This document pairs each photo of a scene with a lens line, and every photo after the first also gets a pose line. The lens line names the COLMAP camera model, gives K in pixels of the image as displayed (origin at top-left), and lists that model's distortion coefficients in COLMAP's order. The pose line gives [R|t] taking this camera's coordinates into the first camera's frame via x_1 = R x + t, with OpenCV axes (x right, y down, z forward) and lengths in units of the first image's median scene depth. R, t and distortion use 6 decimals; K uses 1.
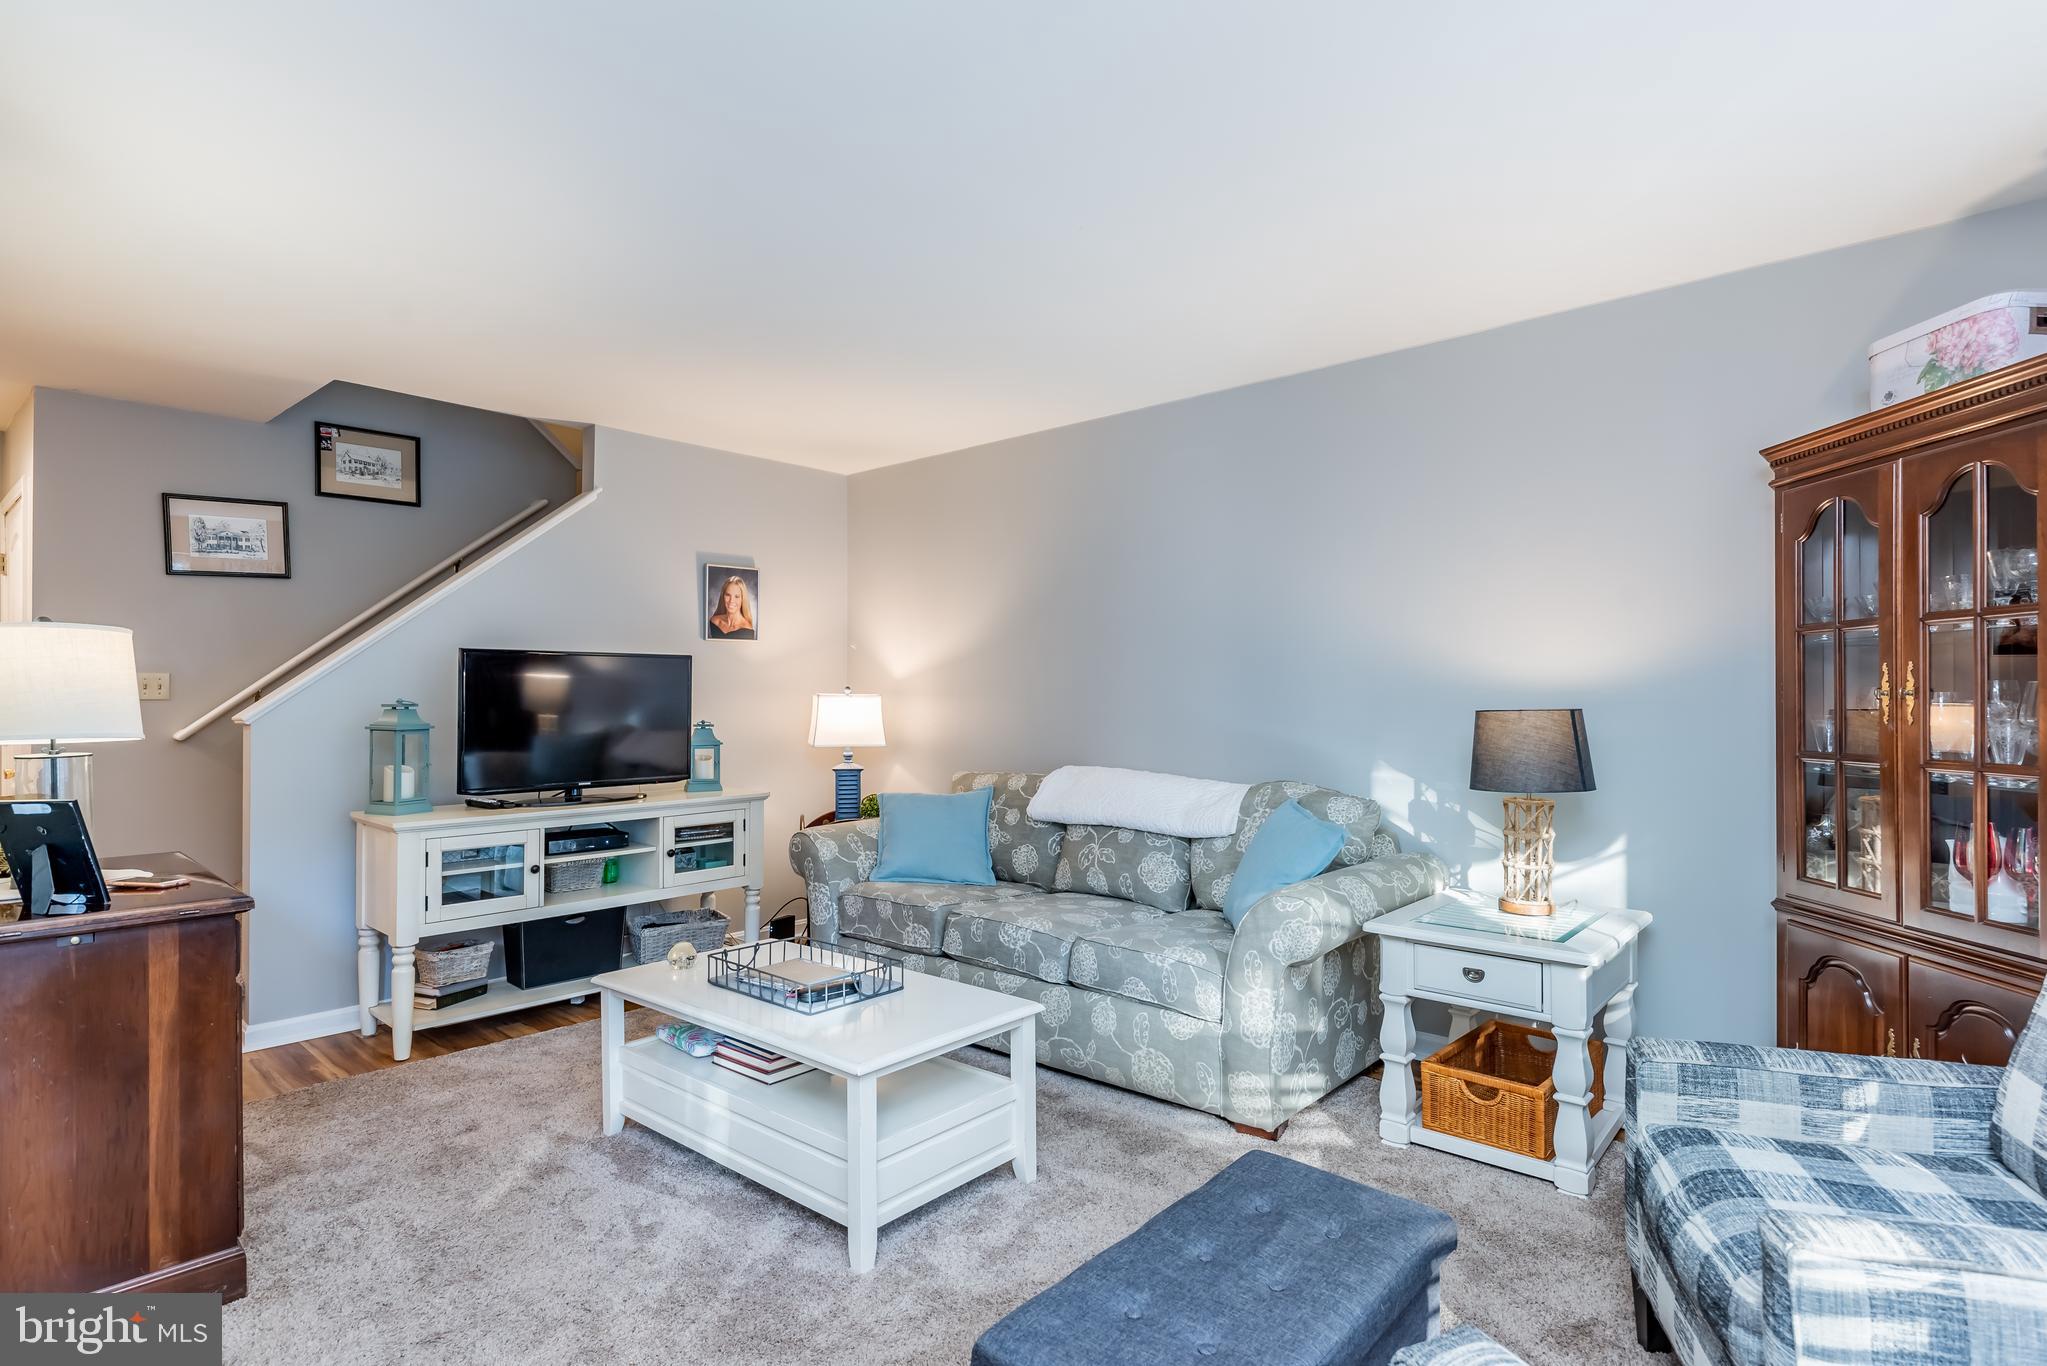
lens RADIAL K [[1015.0, 0, 1050.8], [0, 1015.0, 707.4], [0, 0, 1]] dist [0.008356, 0.000914]
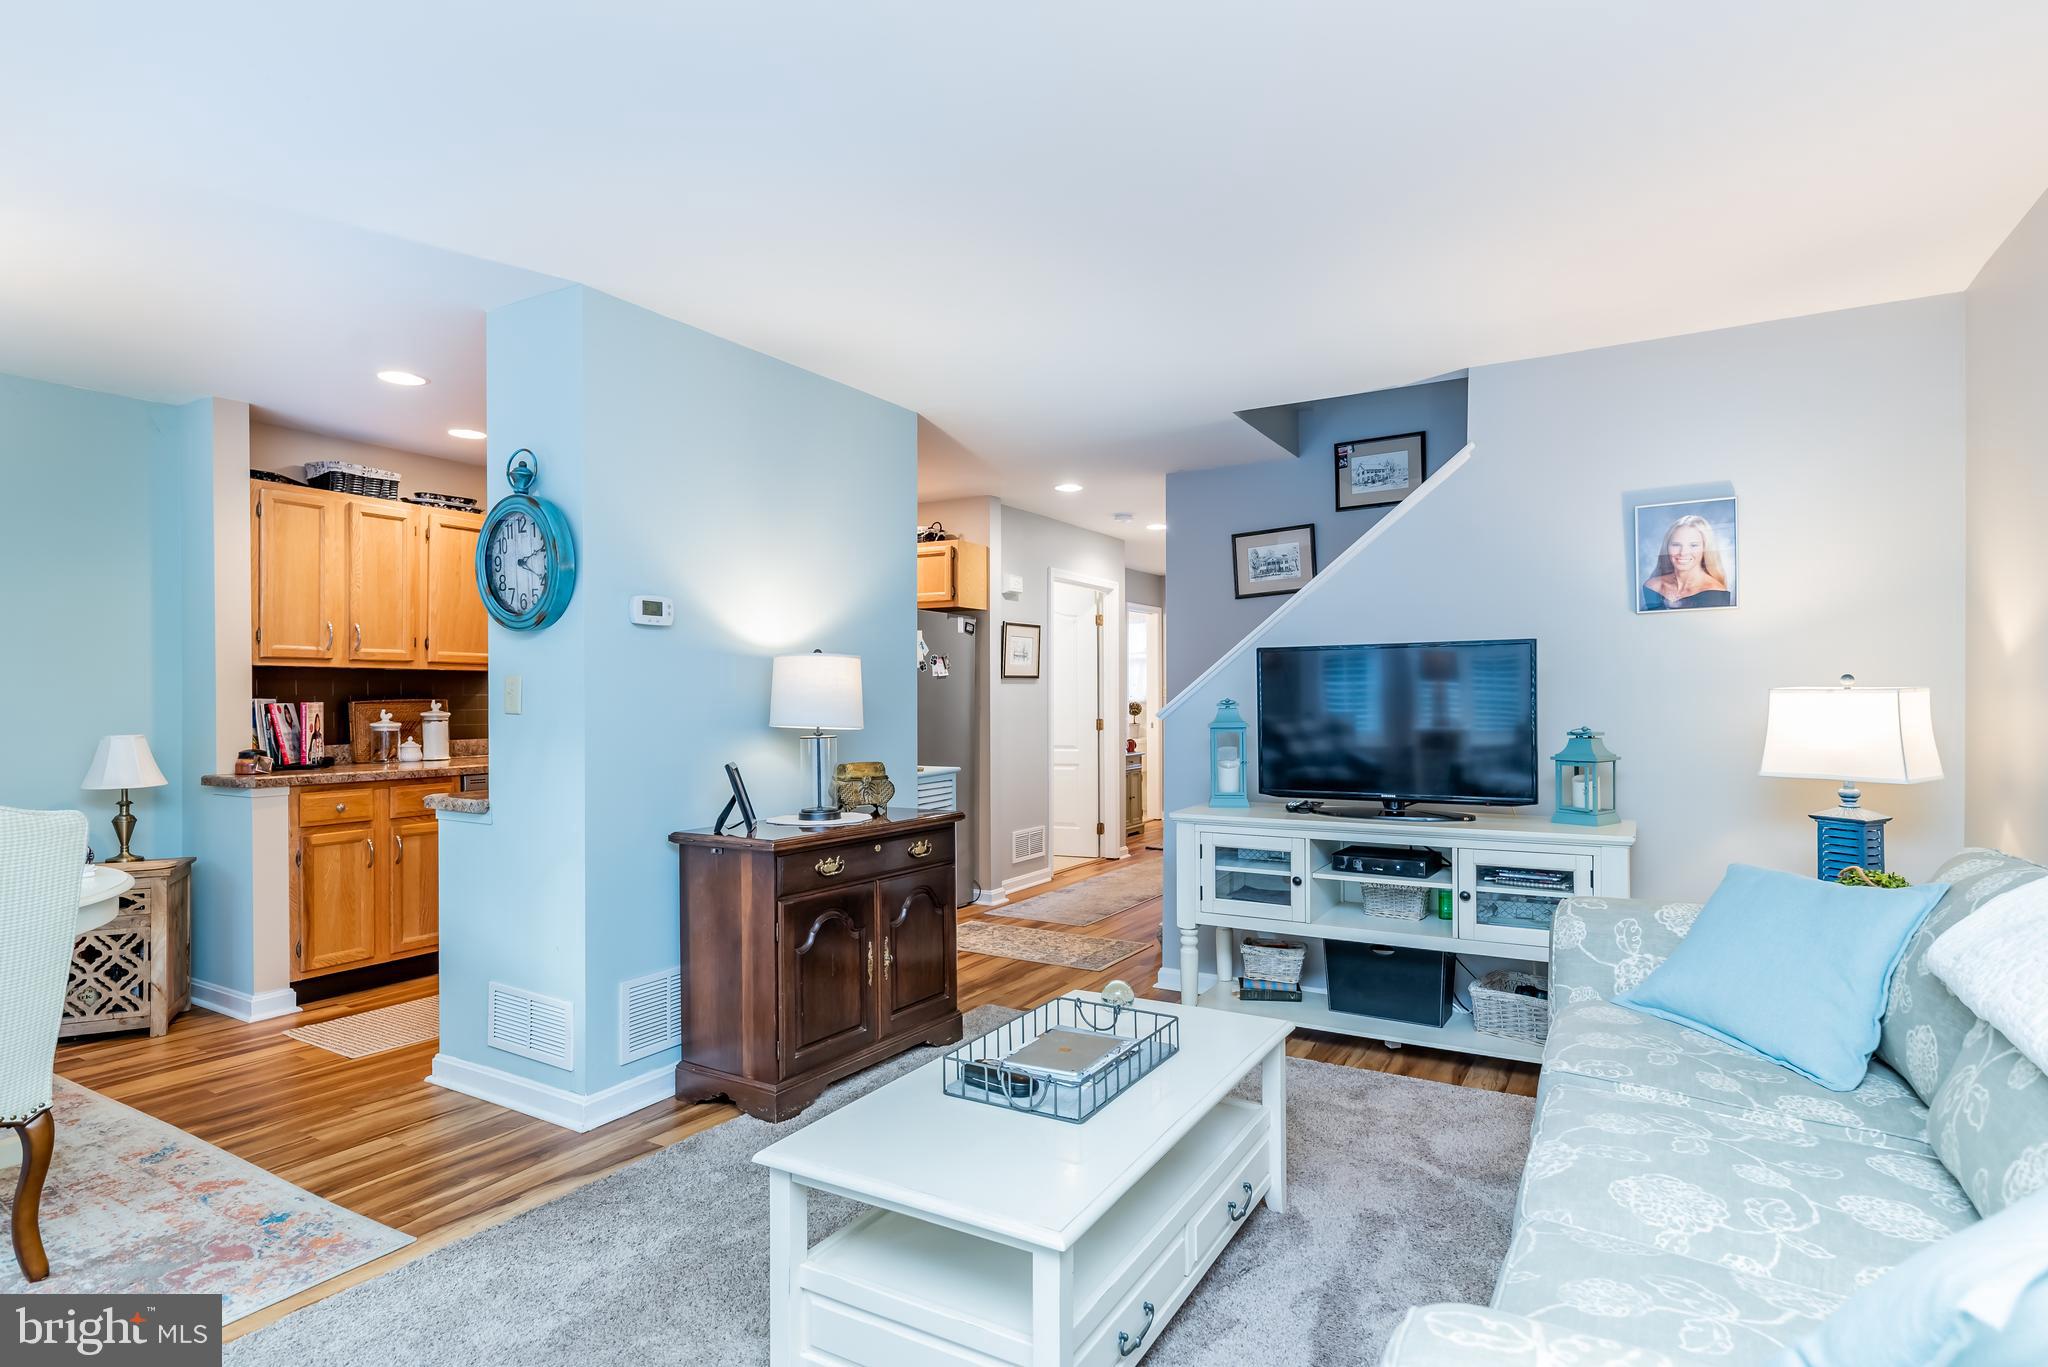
lens RADIAL K [[1015.5, 0, 1017.8], [0, 1015.5, 709.9], [0, 0, 1]] dist [0.008356, 0.000914]
pose [[0.201322, 0.009934, -0.979475, 0.310146], [-0.003974, 0.999949, 0.009325, -0.004709], [0.979517, 0.002016, 0.201351, 0.496330]]
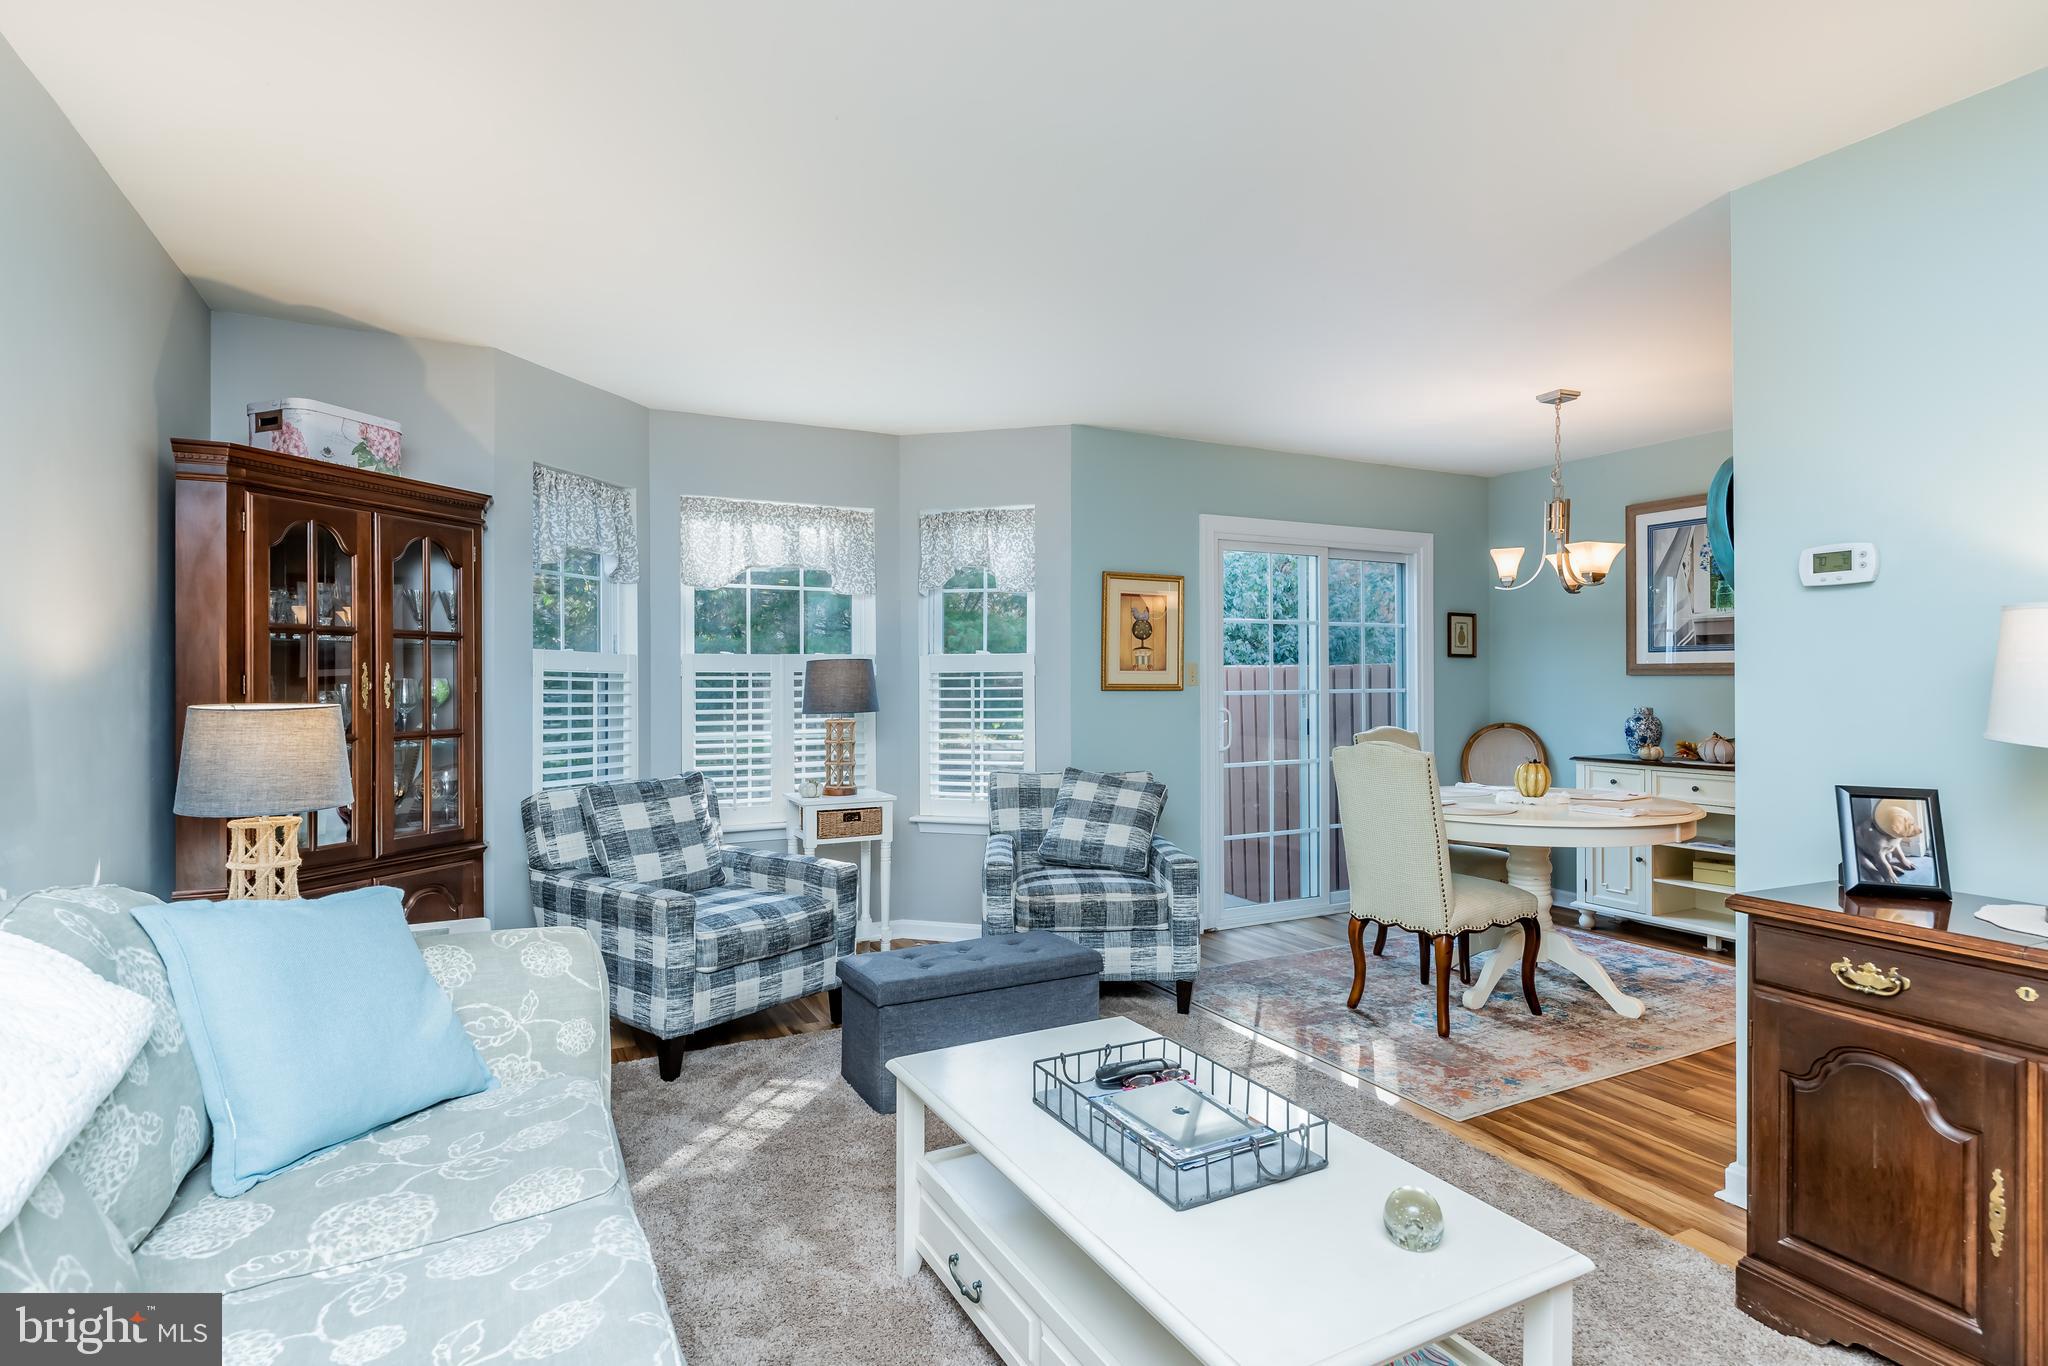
lens RADIAL K [[1015.5, 0, 1023.2], [0, 1015.5, 681.2], [0, 0, 1]] dist [0.008356, 0.000914]
pose [[-0.943323, 0.007716, 0.331787, -0.261192], [0.008546, 0.999963, 0.001042, -0.012033], [-0.331767, 0.003818, -0.943354, 1.049948]]
